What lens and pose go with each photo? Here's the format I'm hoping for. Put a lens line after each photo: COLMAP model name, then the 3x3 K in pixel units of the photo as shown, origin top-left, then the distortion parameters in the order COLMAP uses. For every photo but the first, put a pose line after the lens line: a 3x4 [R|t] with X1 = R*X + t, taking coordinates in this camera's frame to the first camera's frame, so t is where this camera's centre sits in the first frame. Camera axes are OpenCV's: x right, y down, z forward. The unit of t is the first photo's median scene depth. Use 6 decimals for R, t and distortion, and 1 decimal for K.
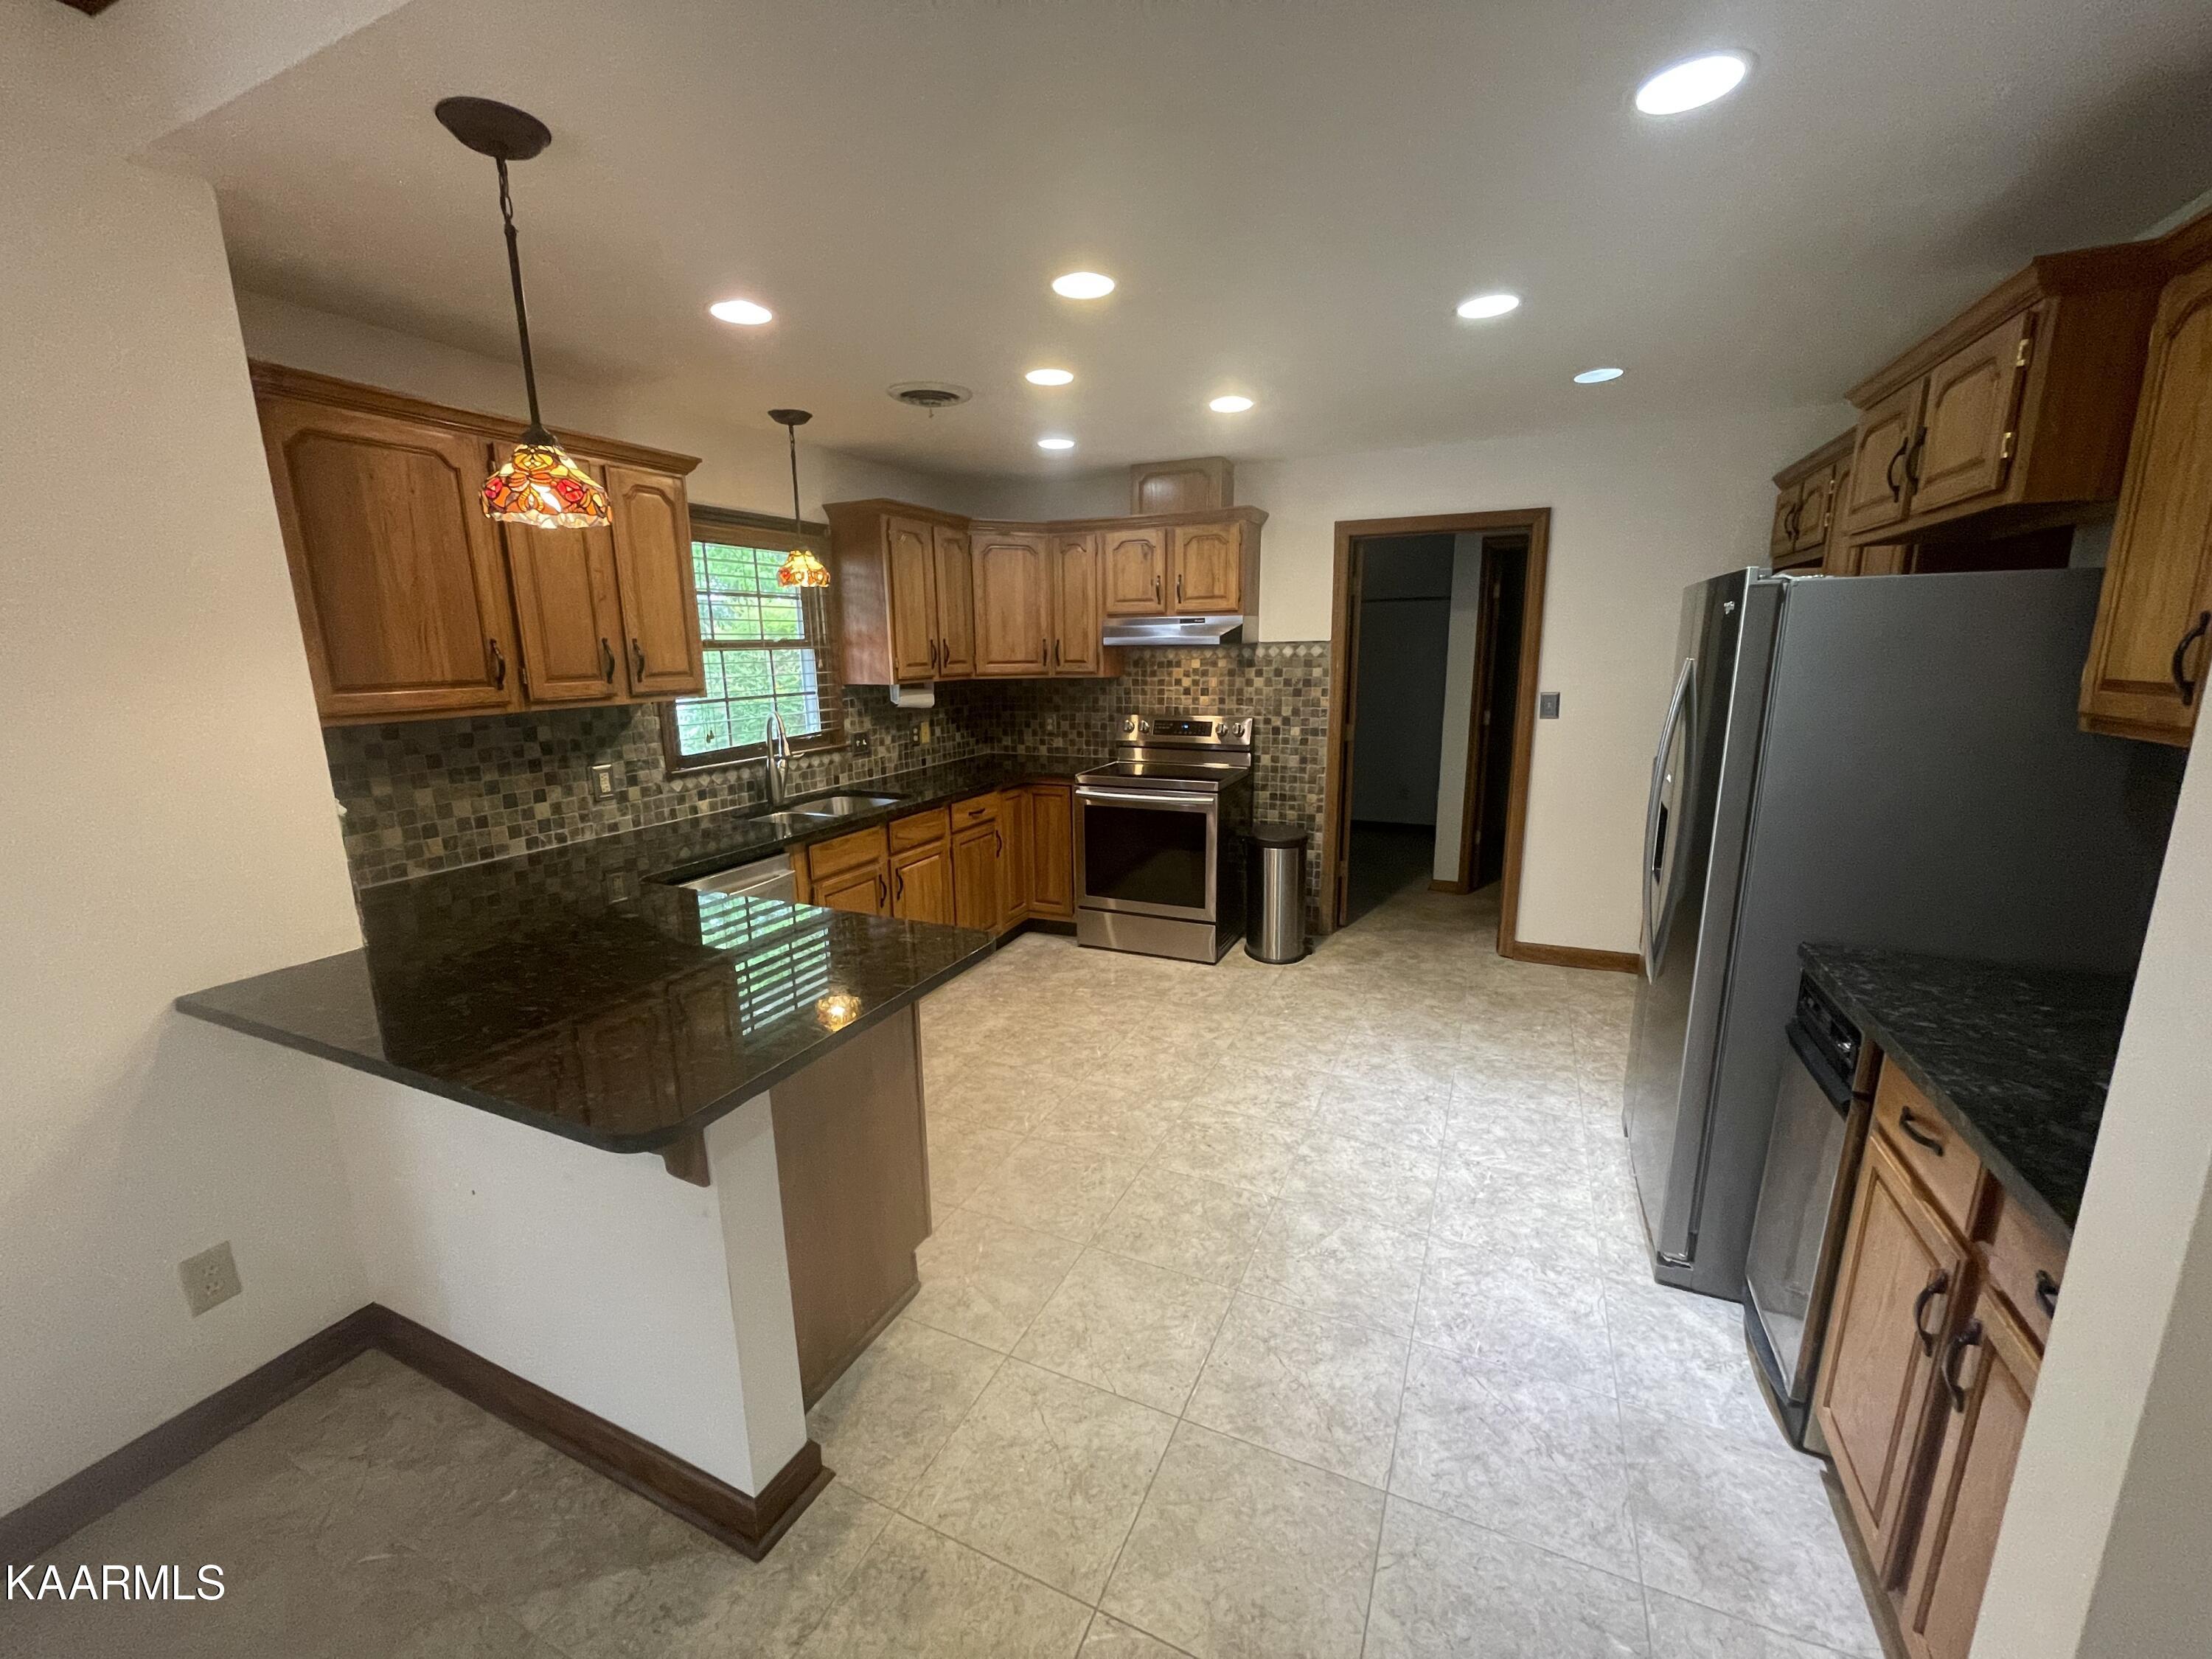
lens RADIAL K [[889.7, 0, 1092.0], [0, 889.7, 835.7], [0, 0, 1]] dist [-0.003002, -0.000442]
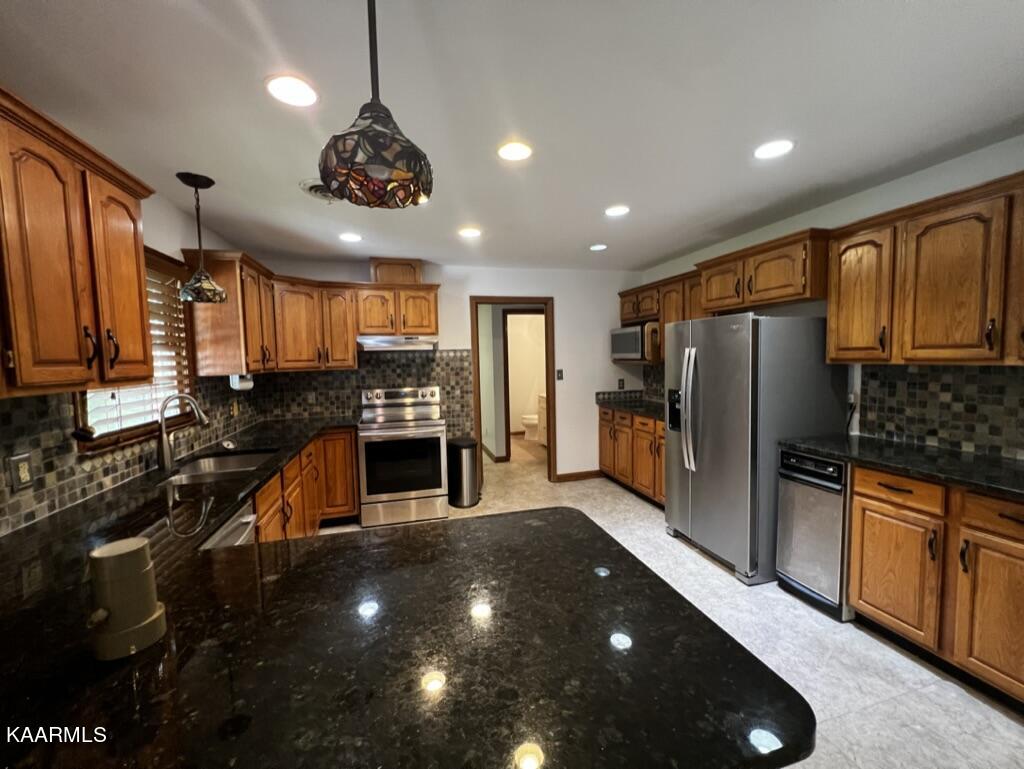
lens RADIAL K [[411.2, 0, 509.7], [0, 411.2, 381.8], [0, 0, 1]] dist [-0.001228, -0.000146]
pose [[0.767064, -0.042701, 0.640148, -0.305298], [0.146917, 0.982960, -0.110476, -0.020530], [-0.624522, 0.178791, 0.760267, 0.214515]]
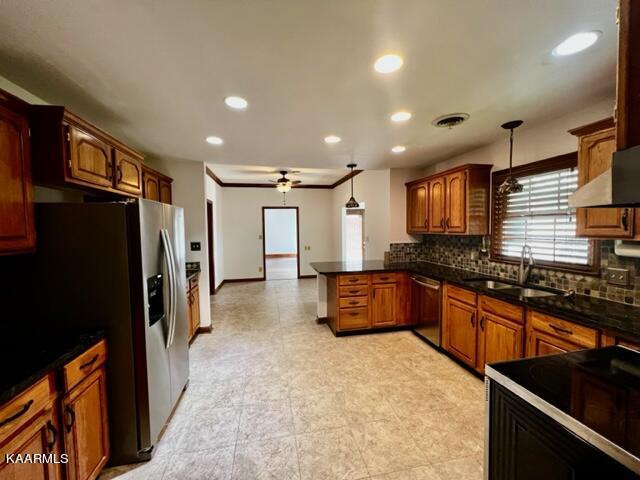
lens RADIAL K [[257.0, 0, 319.8], [0, 257.0, 239.9], [0, 0, 1]] dist [-0.001228, -0.000146]
pose [[-0.800319, 0.054857, -0.597059, 0.406825], [-0.101736, 0.968941, 0.225395, -0.214299], [0.590880, 0.241130, -0.769881, 1.027988]]
